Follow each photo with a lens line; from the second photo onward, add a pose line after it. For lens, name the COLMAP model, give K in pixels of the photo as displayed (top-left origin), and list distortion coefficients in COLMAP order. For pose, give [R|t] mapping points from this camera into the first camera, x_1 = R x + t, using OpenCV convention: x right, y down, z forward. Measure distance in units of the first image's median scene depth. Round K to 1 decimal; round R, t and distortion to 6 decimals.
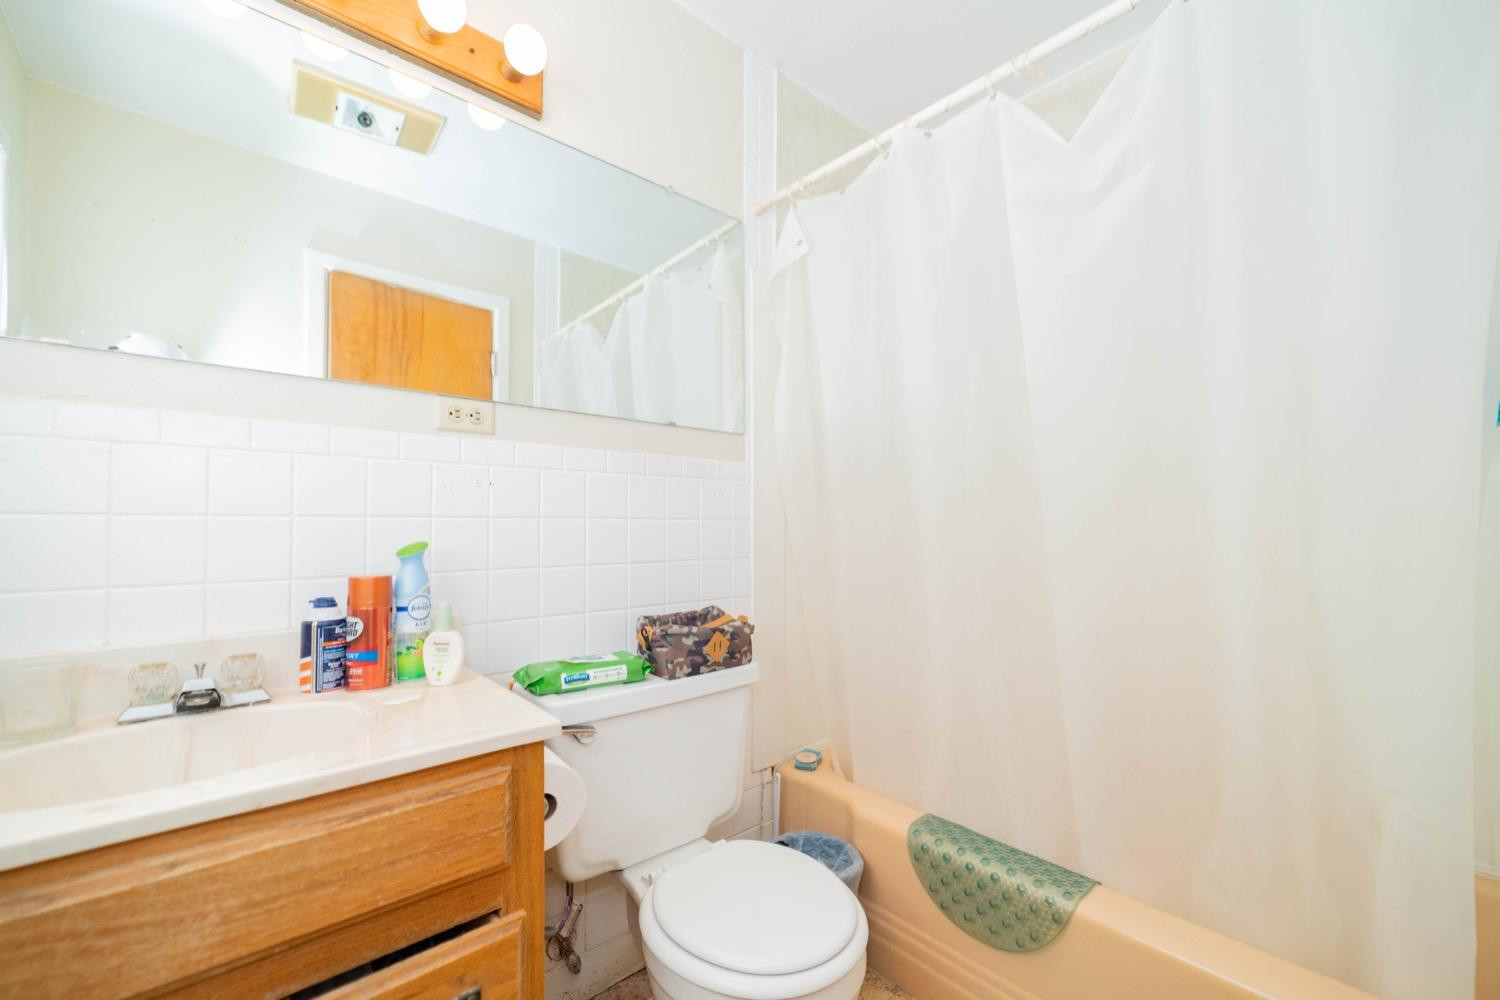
lens RADIAL K [[594.3, 0, 741.8], [0, 594.3, 507.8], [0, 0, 1]] dist [0.000141, -0.001250]
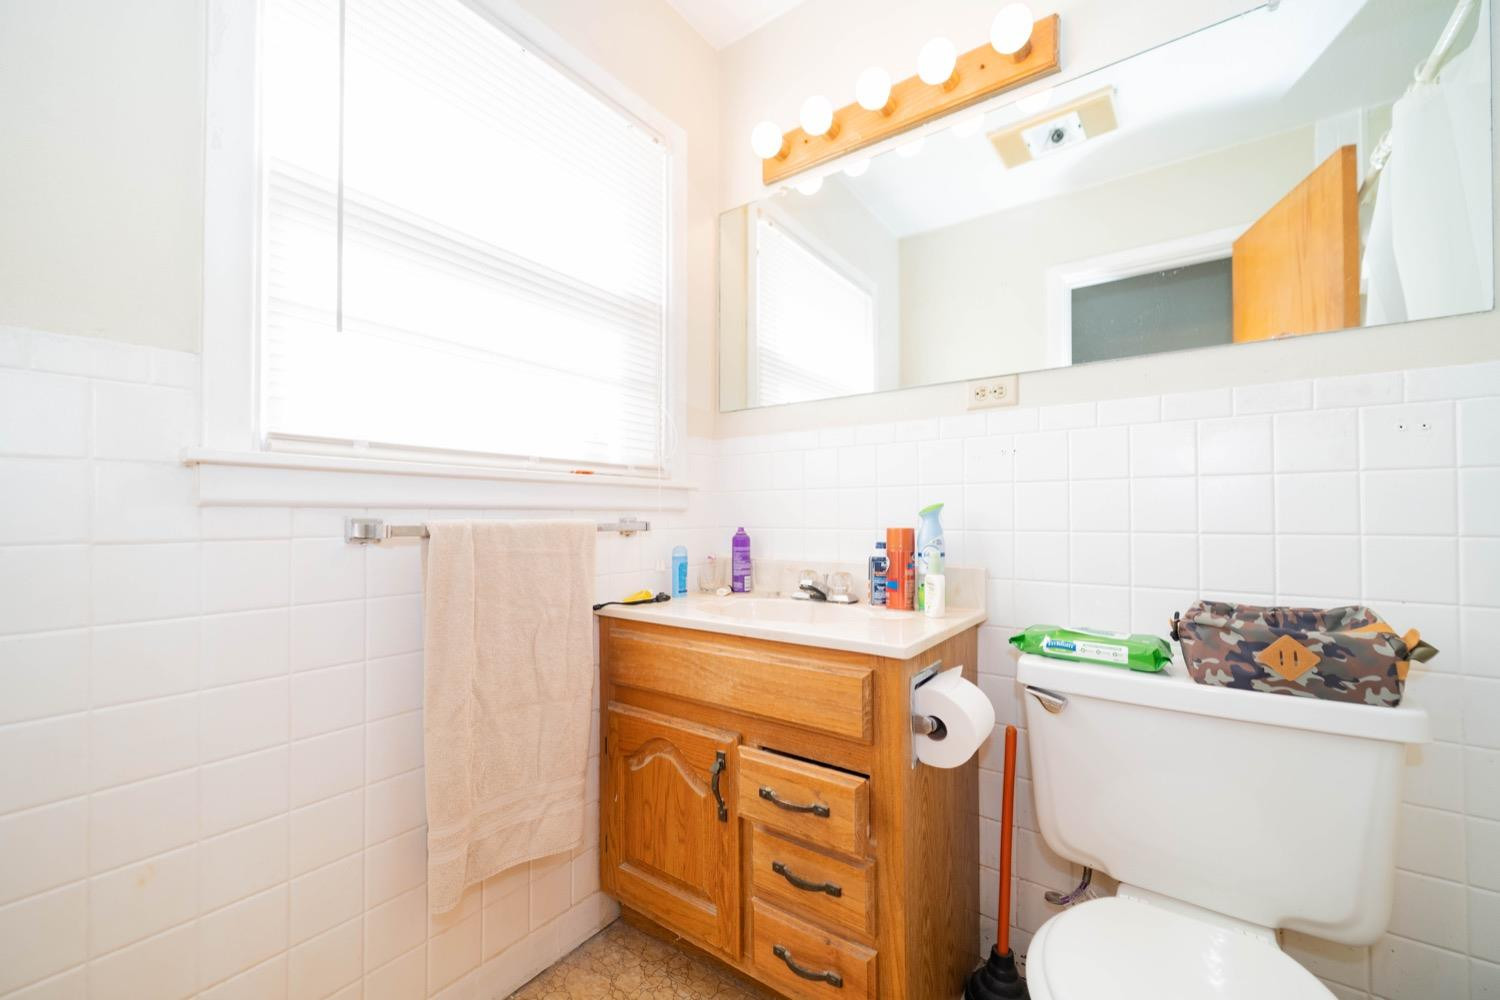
lens RADIAL K [[594.3, 0, 741.8], [0, 594.3, 507.8], [0, 0, 1]] dist [0.000141, -0.001250]
pose [[0.219668, -0.020956, -0.975350, 0.518701], [0.031734, 0.999394, -0.014326, 0.062196], [0.975058, -0.027805, 0.220200, 0.291810]]
